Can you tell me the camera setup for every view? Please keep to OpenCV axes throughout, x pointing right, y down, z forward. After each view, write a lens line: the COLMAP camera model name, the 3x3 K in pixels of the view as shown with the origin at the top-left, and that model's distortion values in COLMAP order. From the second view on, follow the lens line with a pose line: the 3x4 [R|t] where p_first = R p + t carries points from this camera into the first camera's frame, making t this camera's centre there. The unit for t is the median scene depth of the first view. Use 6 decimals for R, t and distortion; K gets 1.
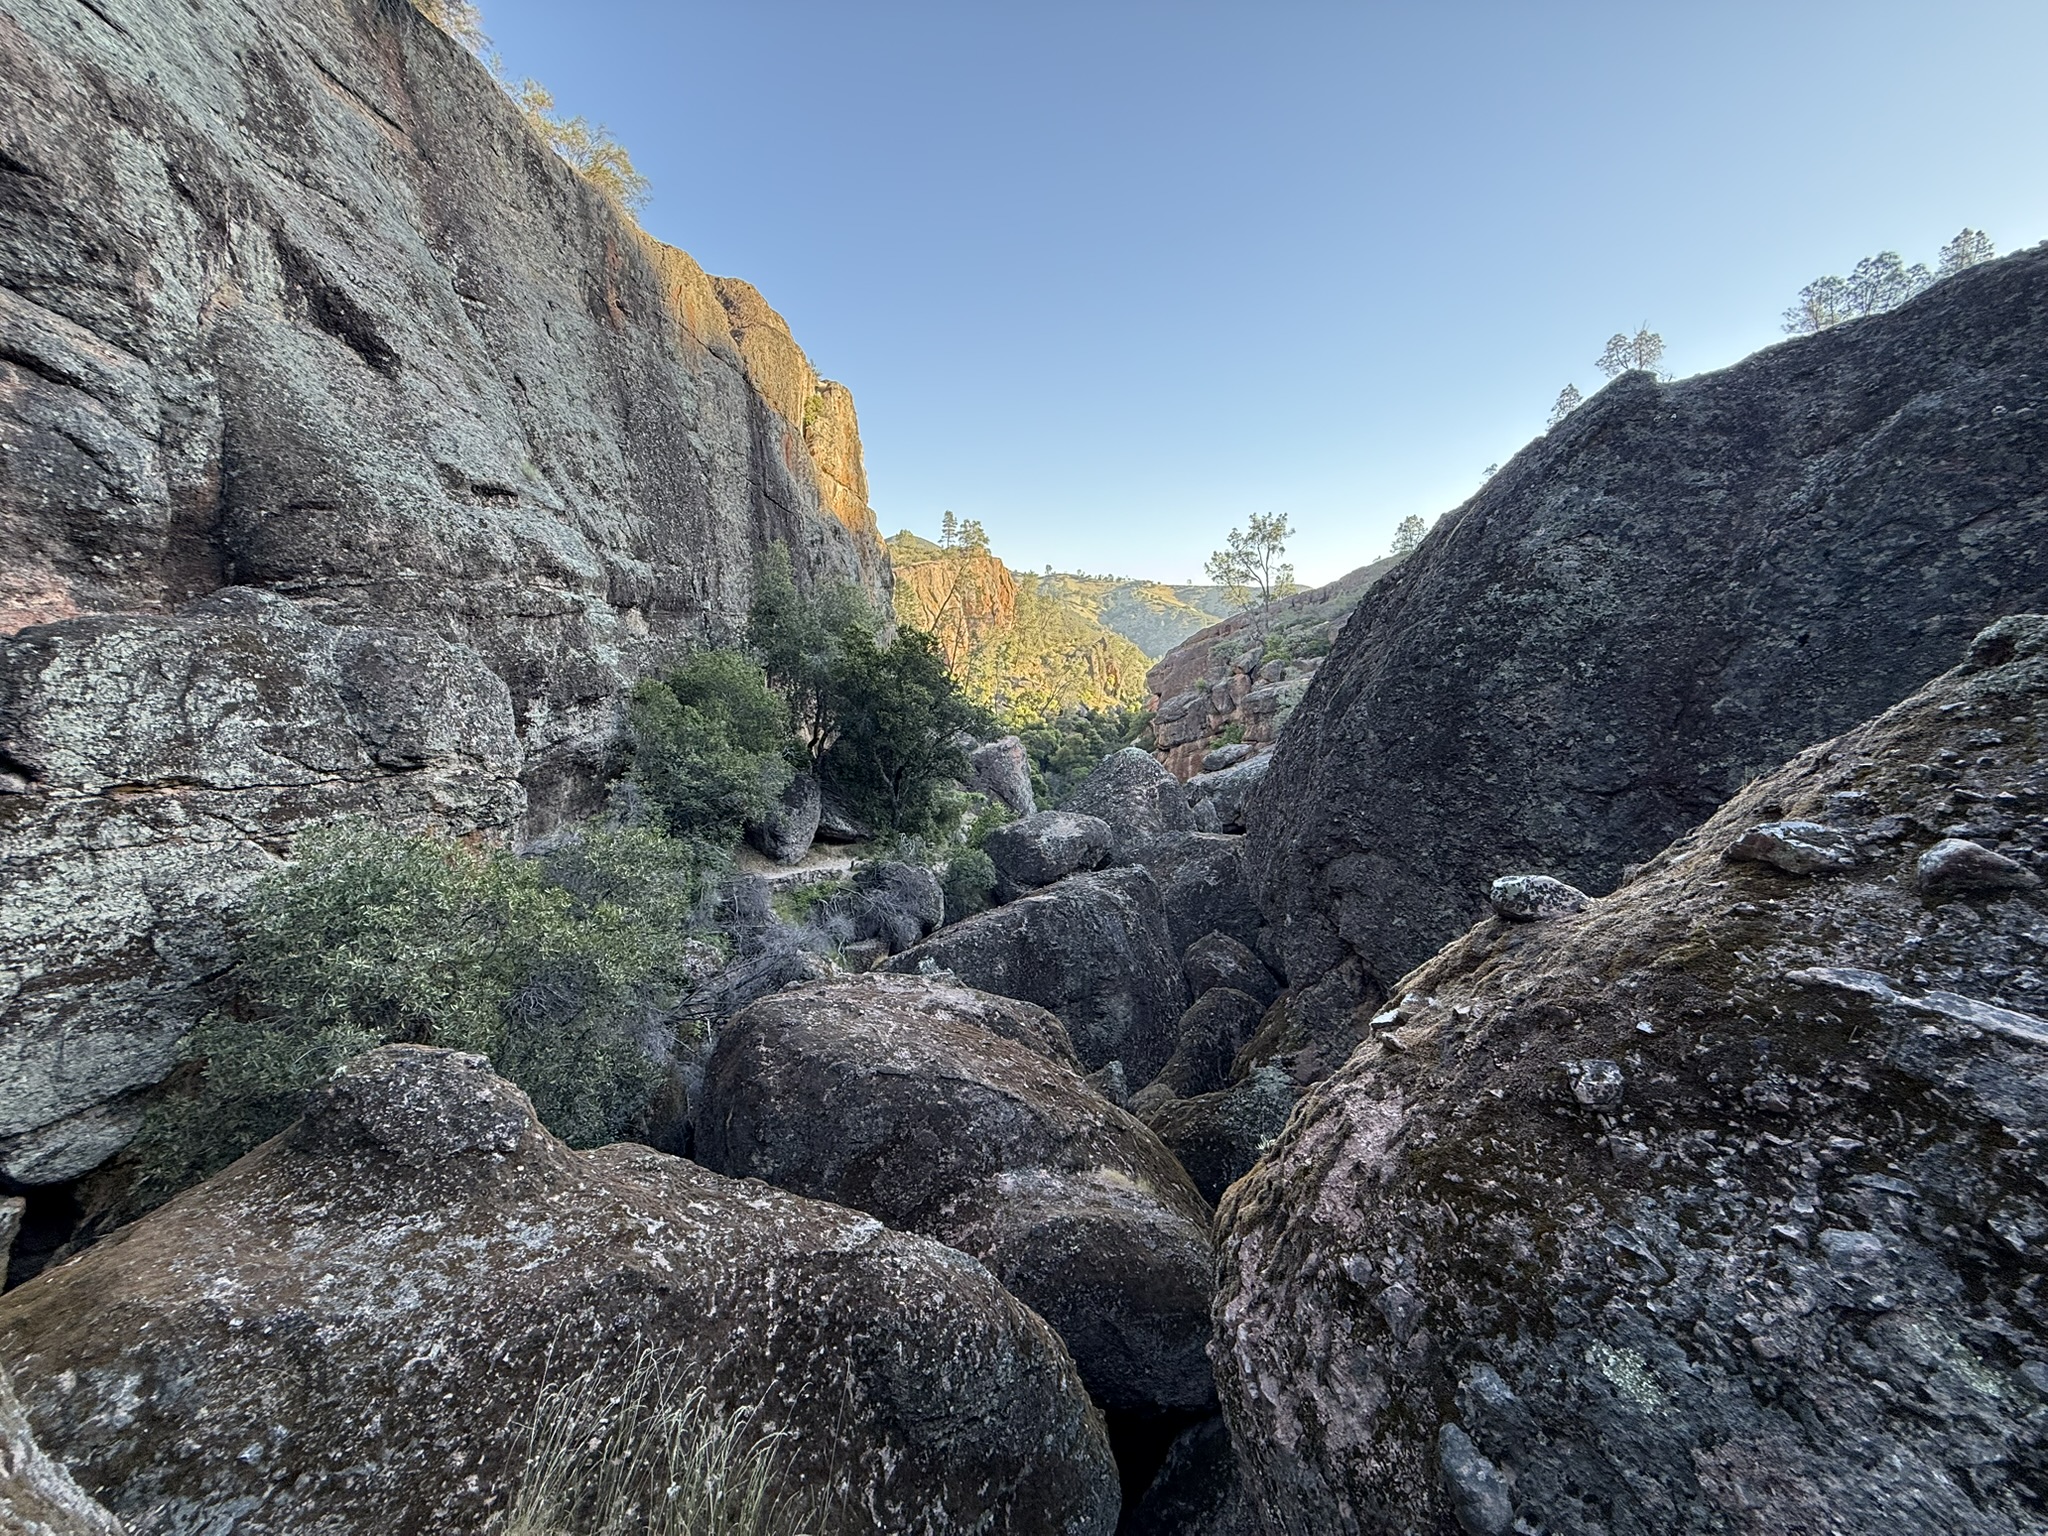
lens RADIAL K [[815.4, 0, 1021.8], [0, 815.4, 766.0], [0, 0, 1]] dist [0.000209, 0.000009]
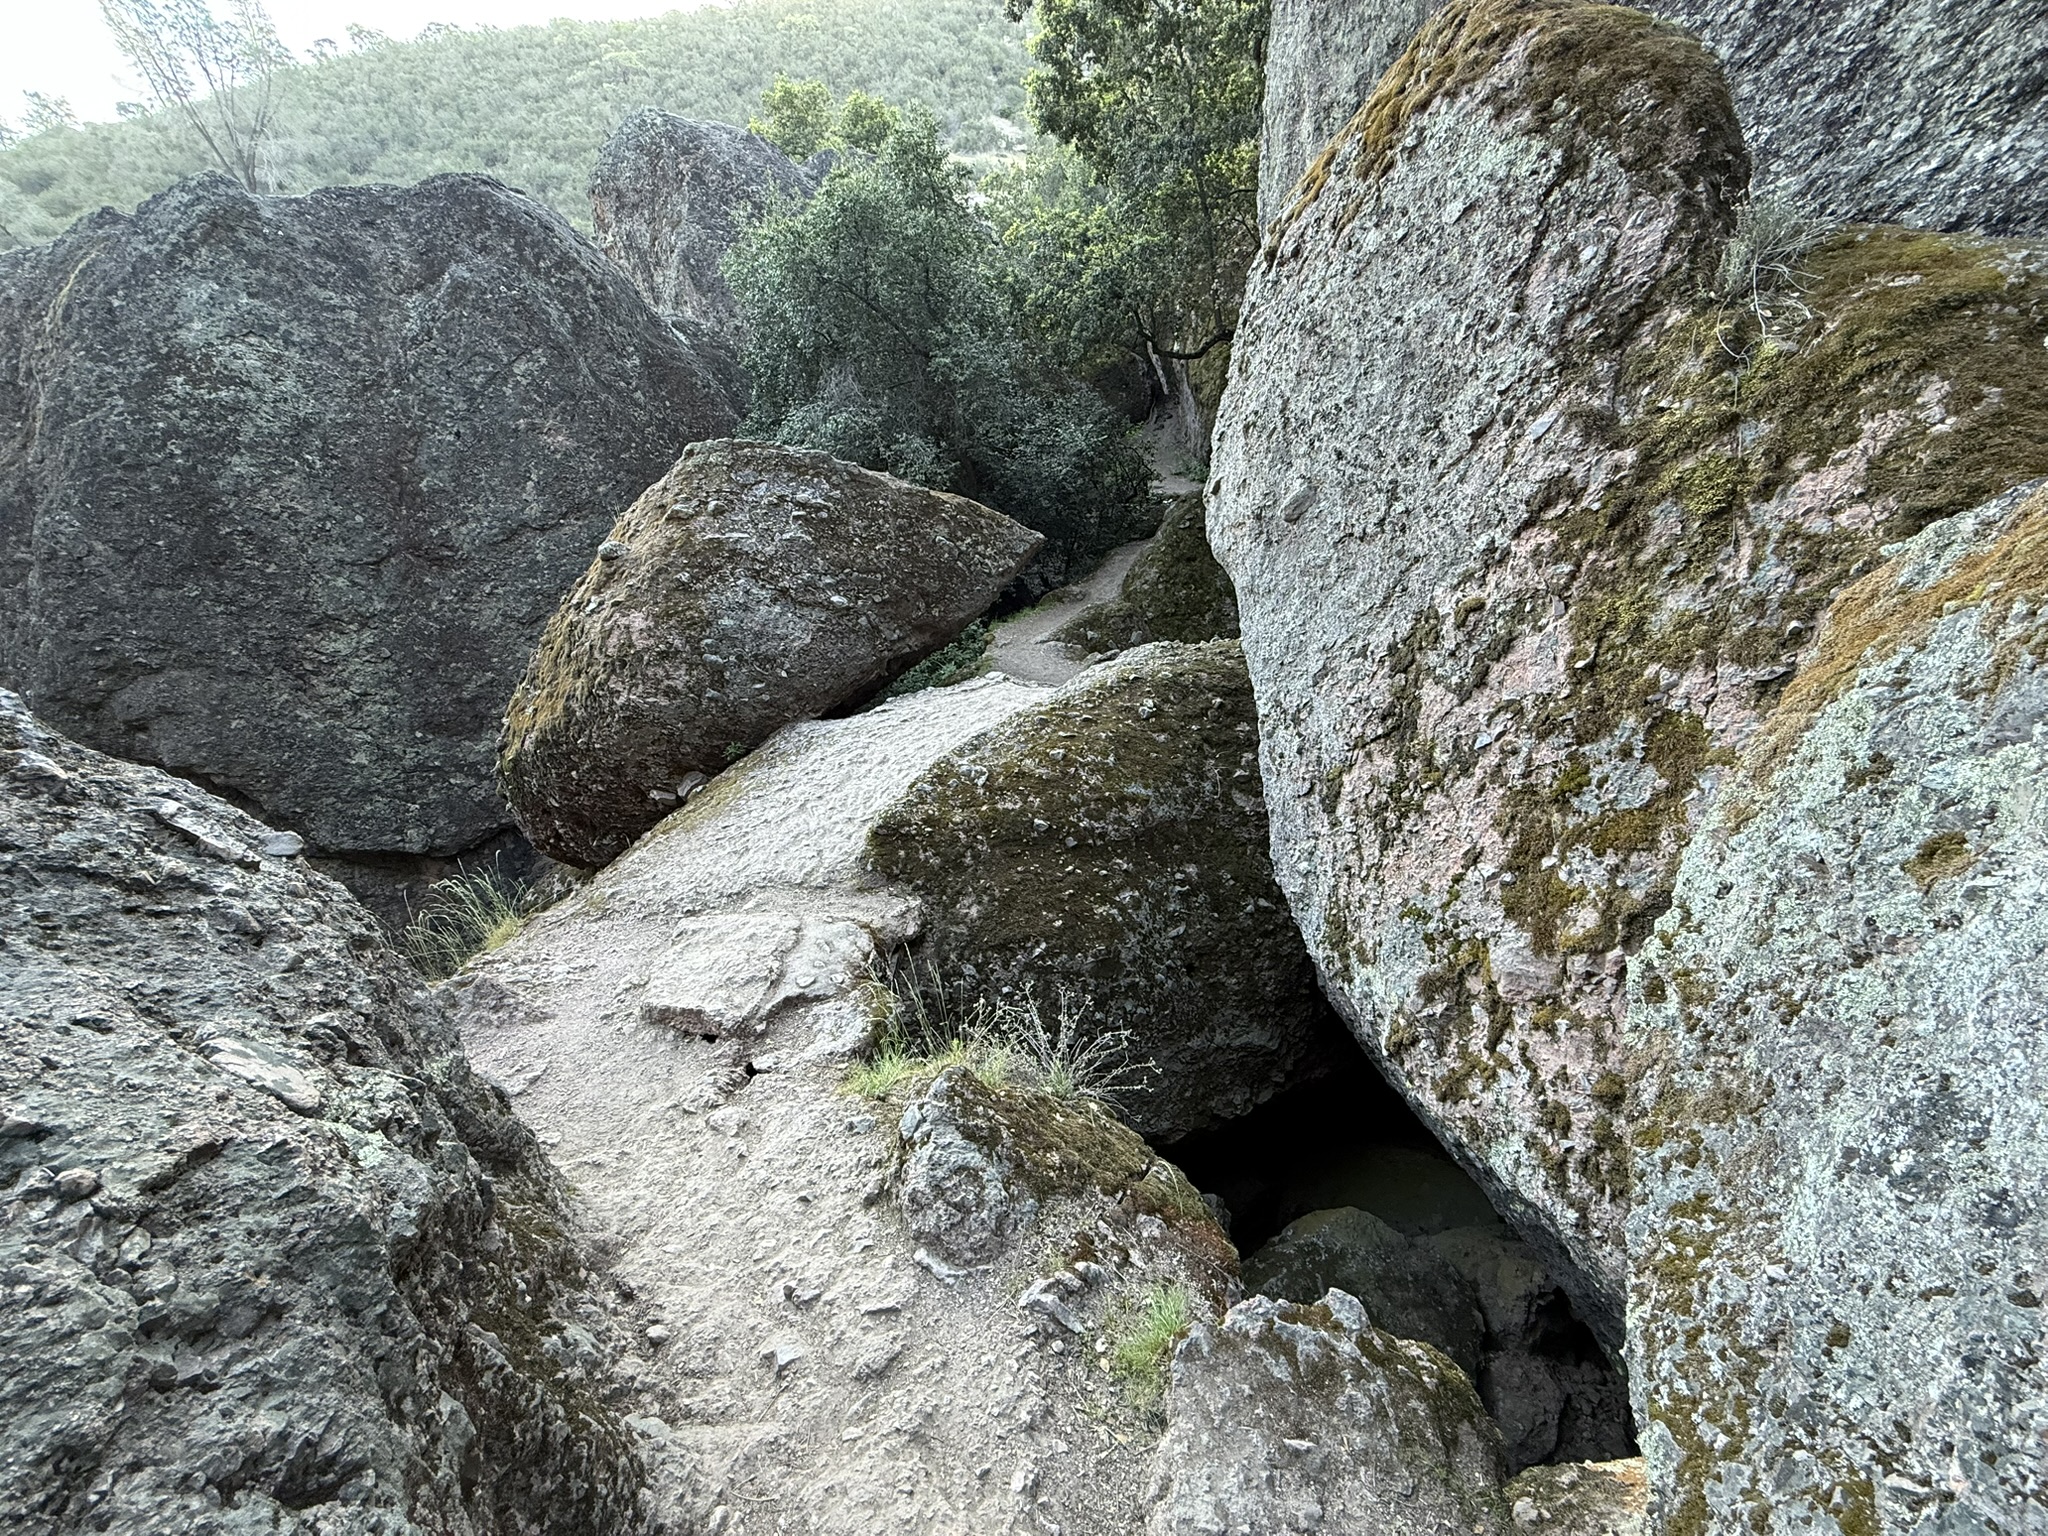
lens RADIAL K [[815.4, 0, 1022.5], [0, 815.4, 770.5], [0, 0, 1]] dist [0.000209, 0.000009]
pose [[0.104535, -0.390401, 0.914691, -0.476965], [0.147239, 0.915670, 0.373991, 0.003147], [-0.983561, 0.095583, 0.153202, -0.169560]]
